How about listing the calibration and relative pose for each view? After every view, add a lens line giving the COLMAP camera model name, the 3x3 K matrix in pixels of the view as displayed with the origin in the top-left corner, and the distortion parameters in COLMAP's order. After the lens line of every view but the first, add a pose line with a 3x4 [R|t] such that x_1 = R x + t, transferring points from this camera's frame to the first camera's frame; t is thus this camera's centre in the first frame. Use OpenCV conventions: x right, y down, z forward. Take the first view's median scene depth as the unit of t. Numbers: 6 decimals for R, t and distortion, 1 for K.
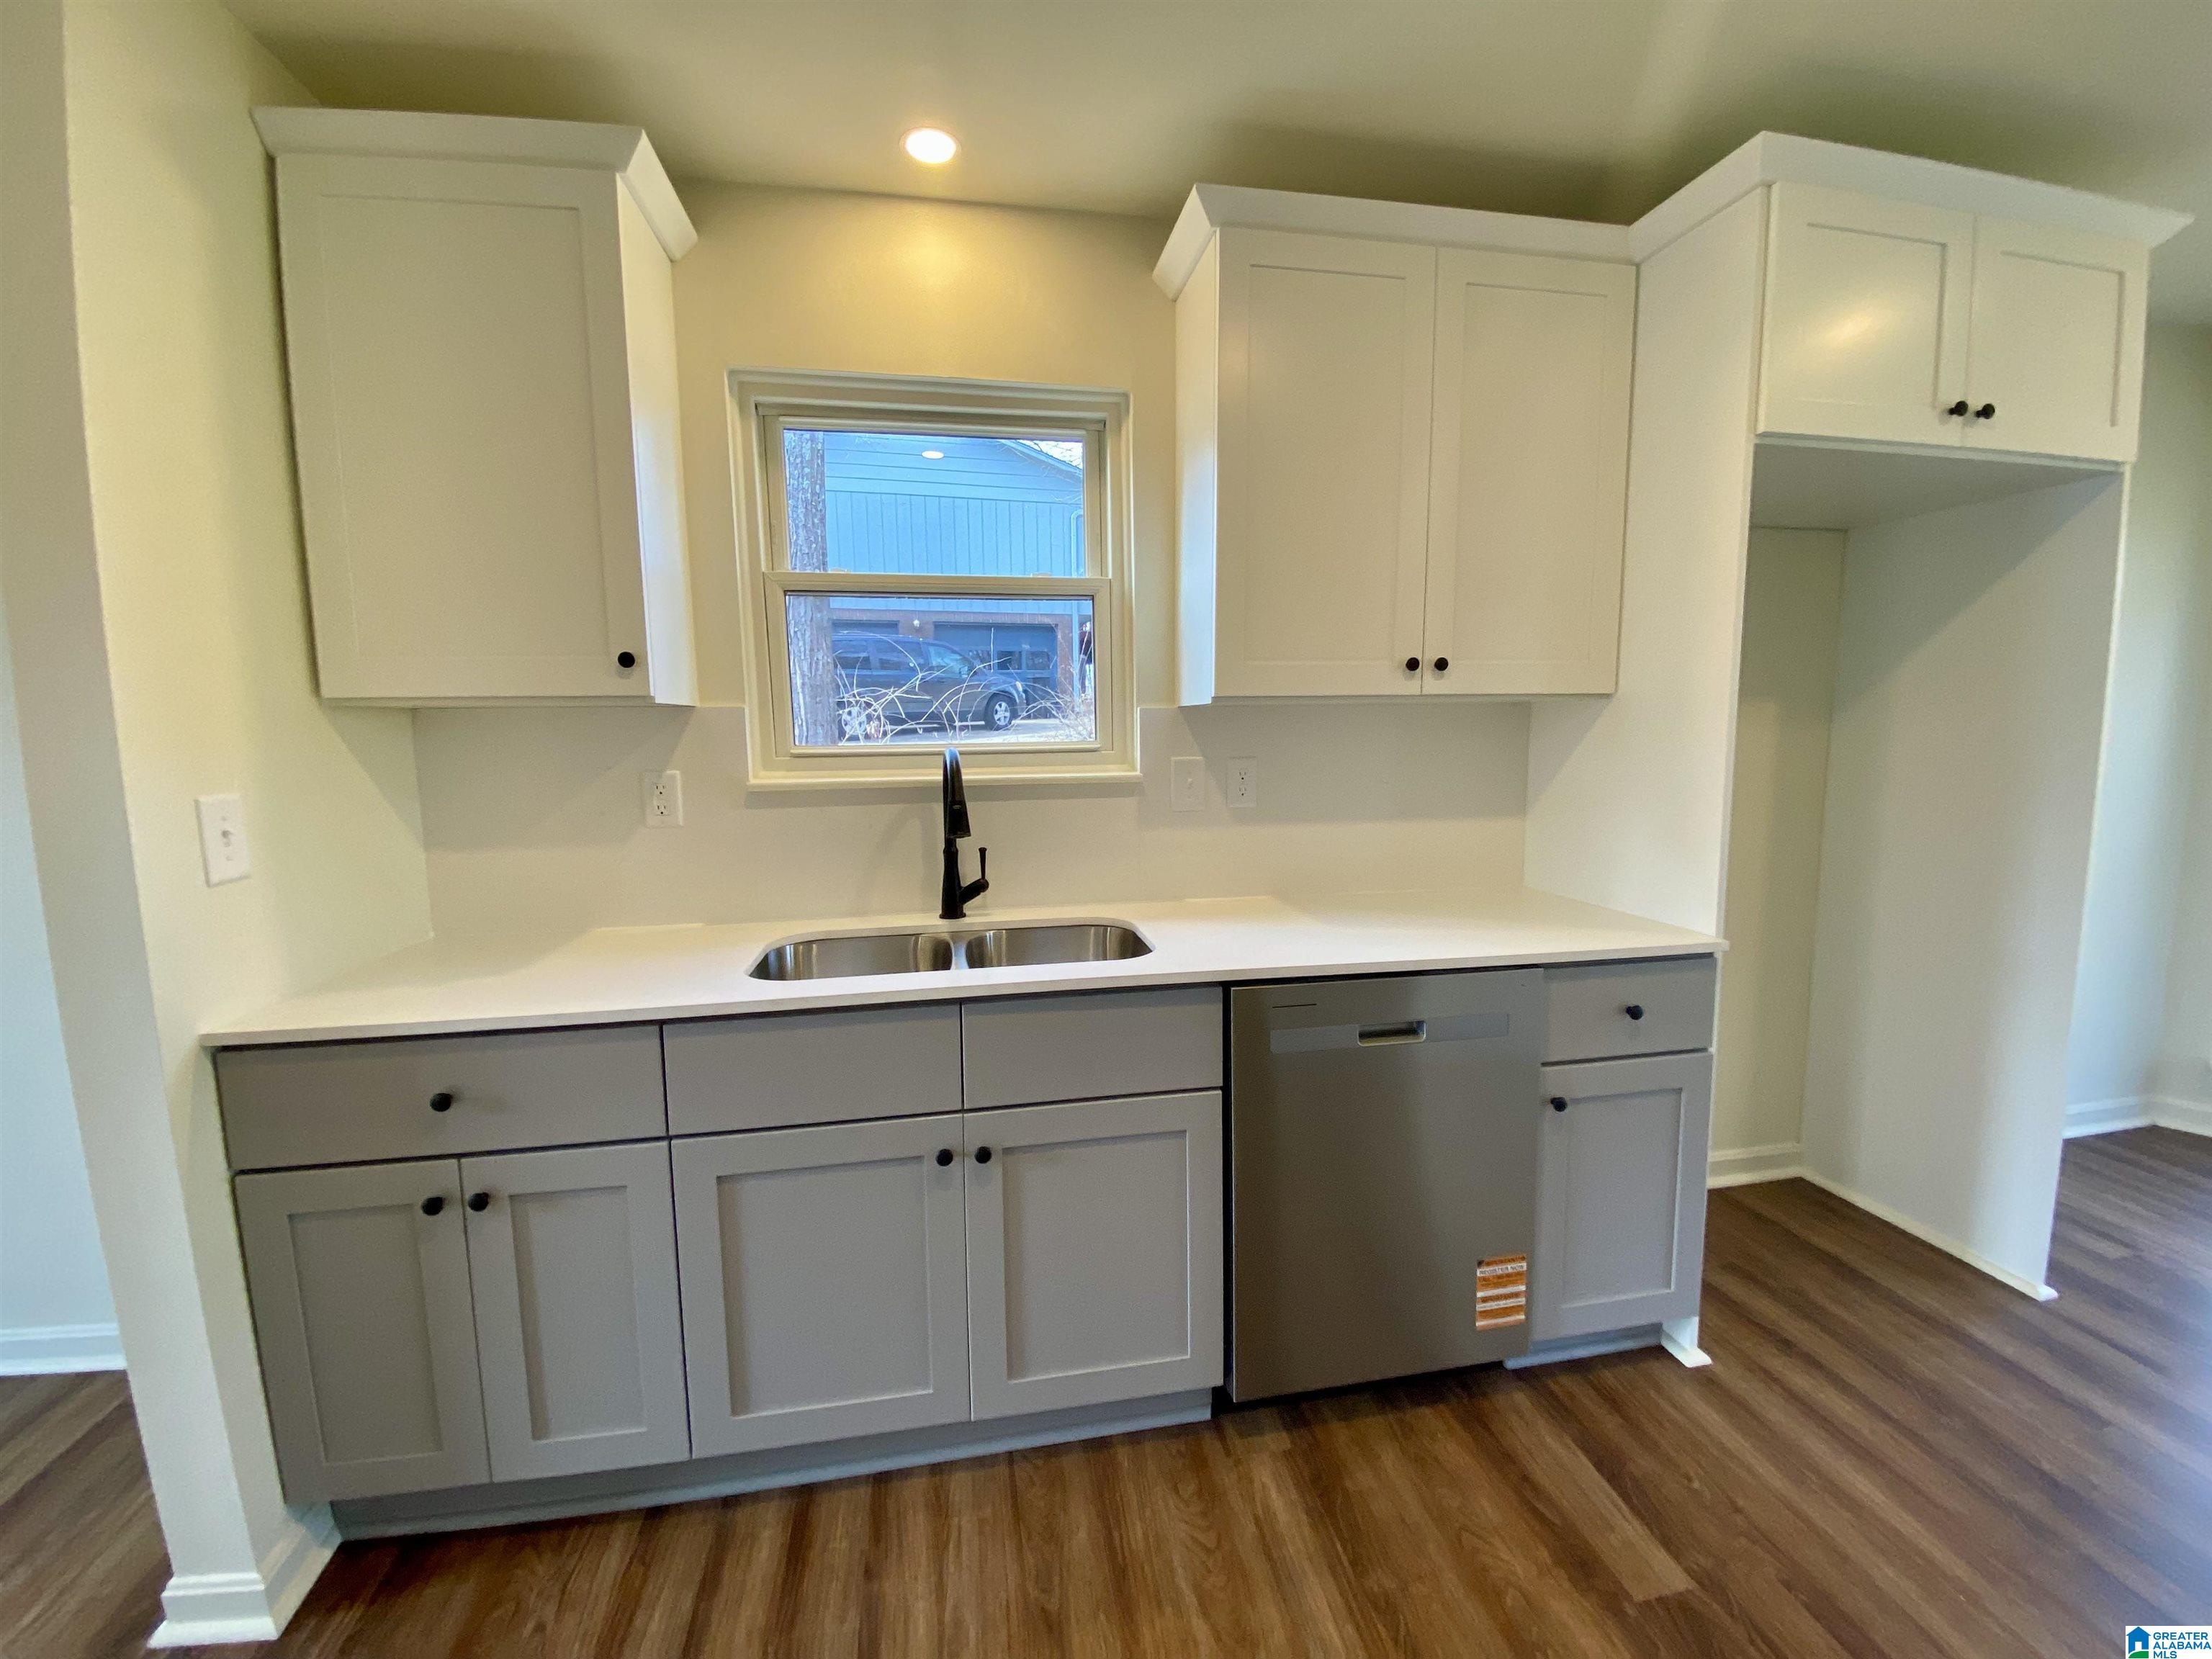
lens RADIAL K [[873.8, 0, 1106.0], [0, 873.8, 829.5], [0, 0, 1]] dist [0.003119, -0.010662]
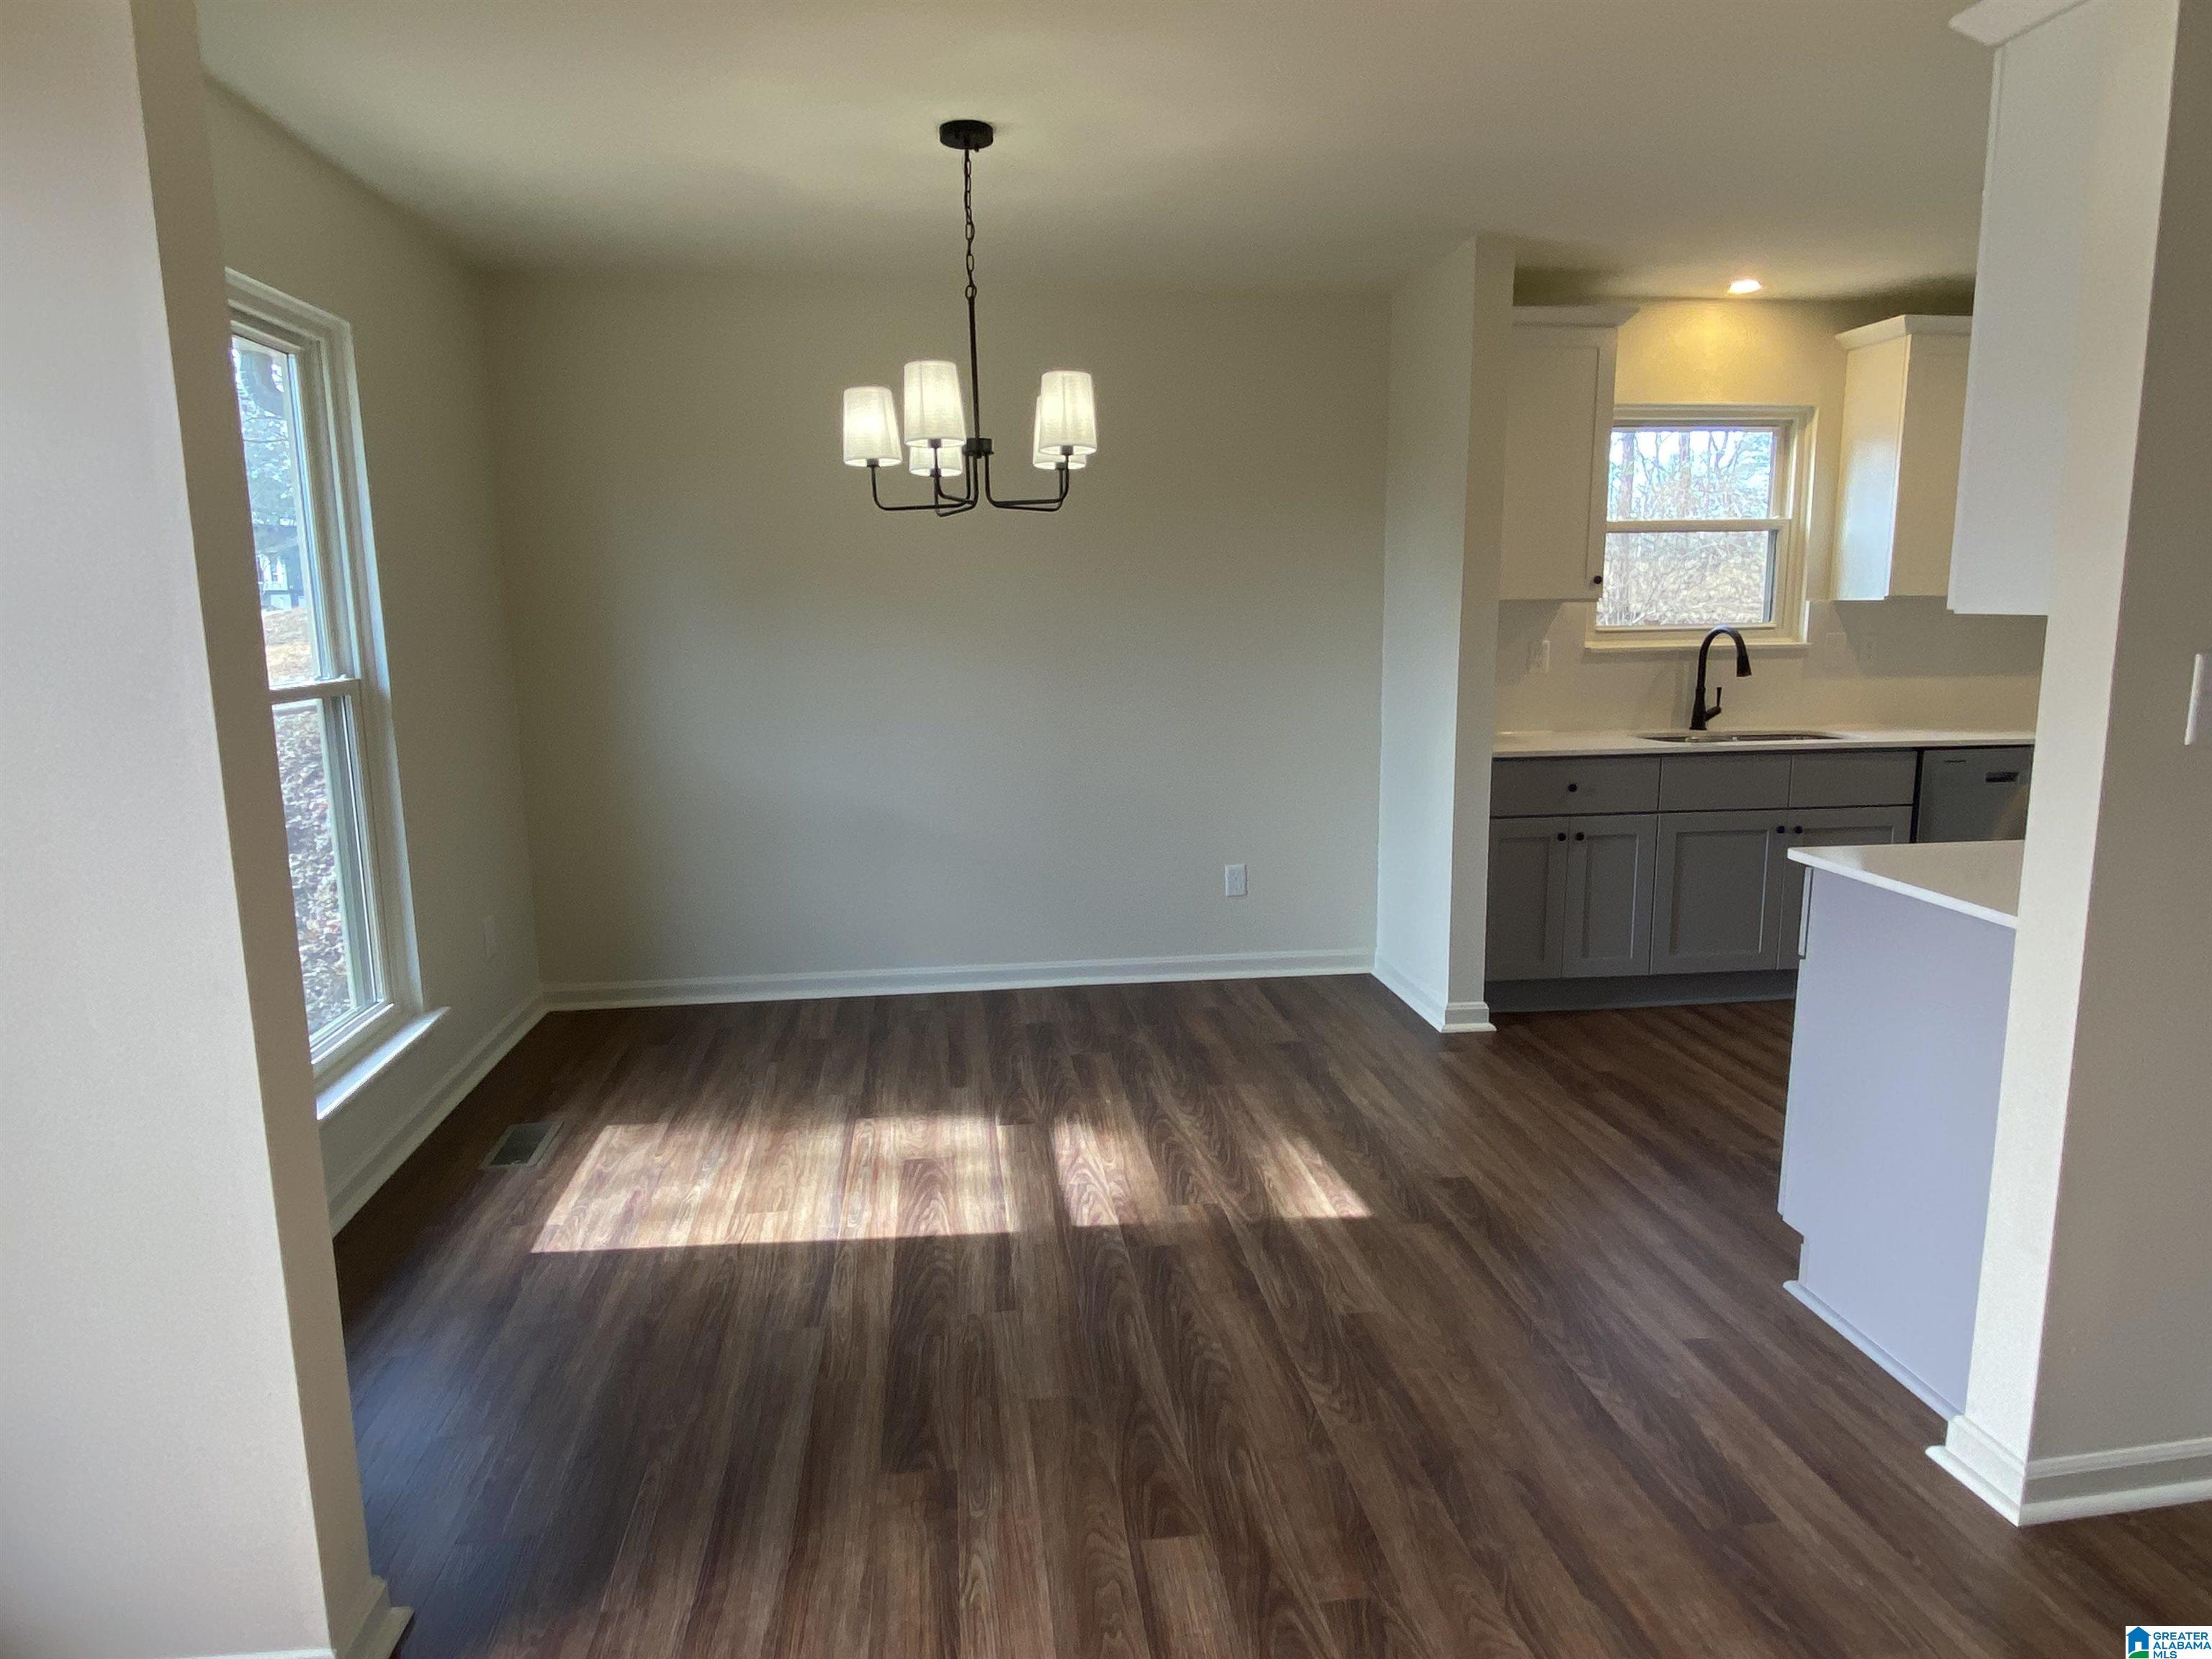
lens RADIAL K [[1295.4, 0, 1108.6], [0, 1295.4, 808.3], [0, 0, 1]] dist [0.061968, -0.048934]
pose [[0.998851, 0.011606, -0.046492, -1.381448], [-0.009776, 0.999176, 0.039396, 0.191722], [0.046911, -0.038896, 0.998142, -1.814476]]
